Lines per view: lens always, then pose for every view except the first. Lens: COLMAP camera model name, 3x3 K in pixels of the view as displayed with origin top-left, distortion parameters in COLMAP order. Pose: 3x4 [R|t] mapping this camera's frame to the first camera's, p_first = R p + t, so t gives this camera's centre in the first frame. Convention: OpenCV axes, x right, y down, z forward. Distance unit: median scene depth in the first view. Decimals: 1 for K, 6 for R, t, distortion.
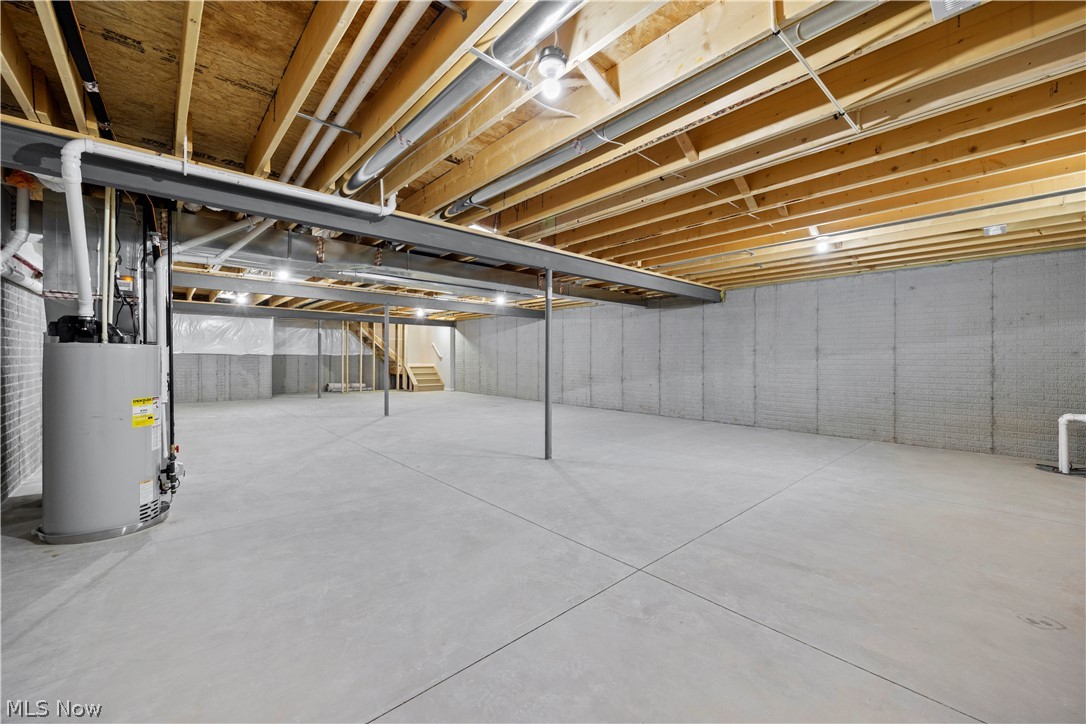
lens RADIAL K [[438.2, 0, 545.4], [0, 438.2, 359.1], [0, 0, 1]] dist [0.001648, 0.000066]
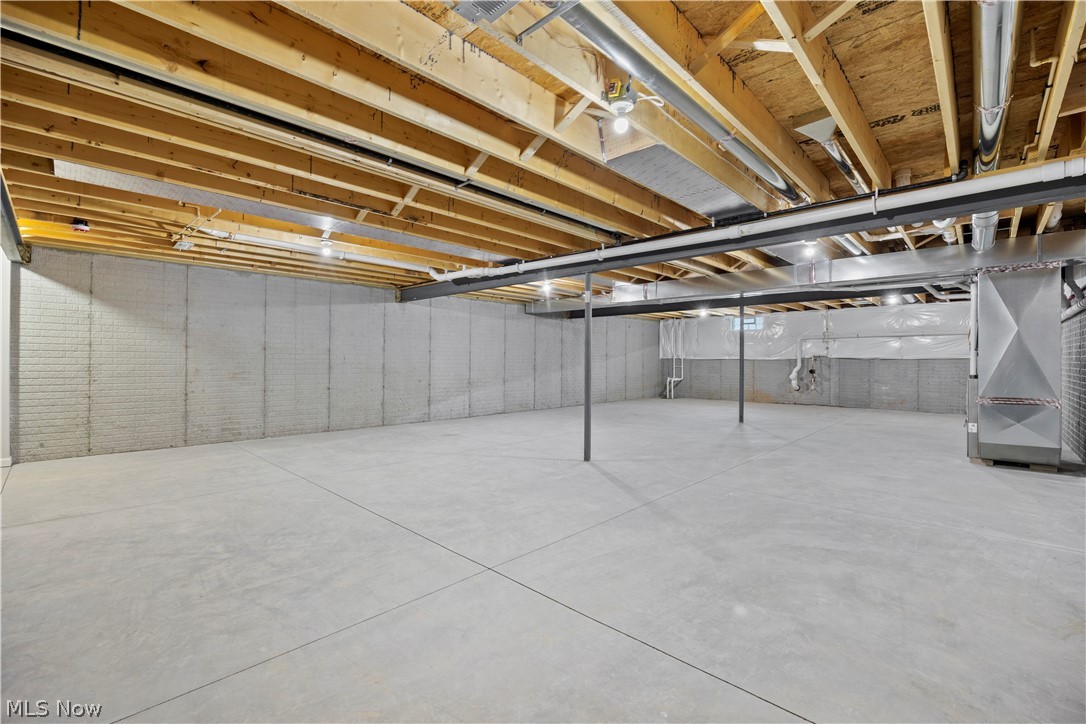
lens RADIAL K [[485.6, 0, 544.6], [0, 485.6, 360.1], [0, 0, 1]] dist [-0.015137, 0.000566]
pose [[-0.099353, -0.001280, 0.995051, -0.870960], [0.002583, 0.999995, 0.001544, -0.002550], [-0.995049, 0.002723, -0.099349, 0.964613]]
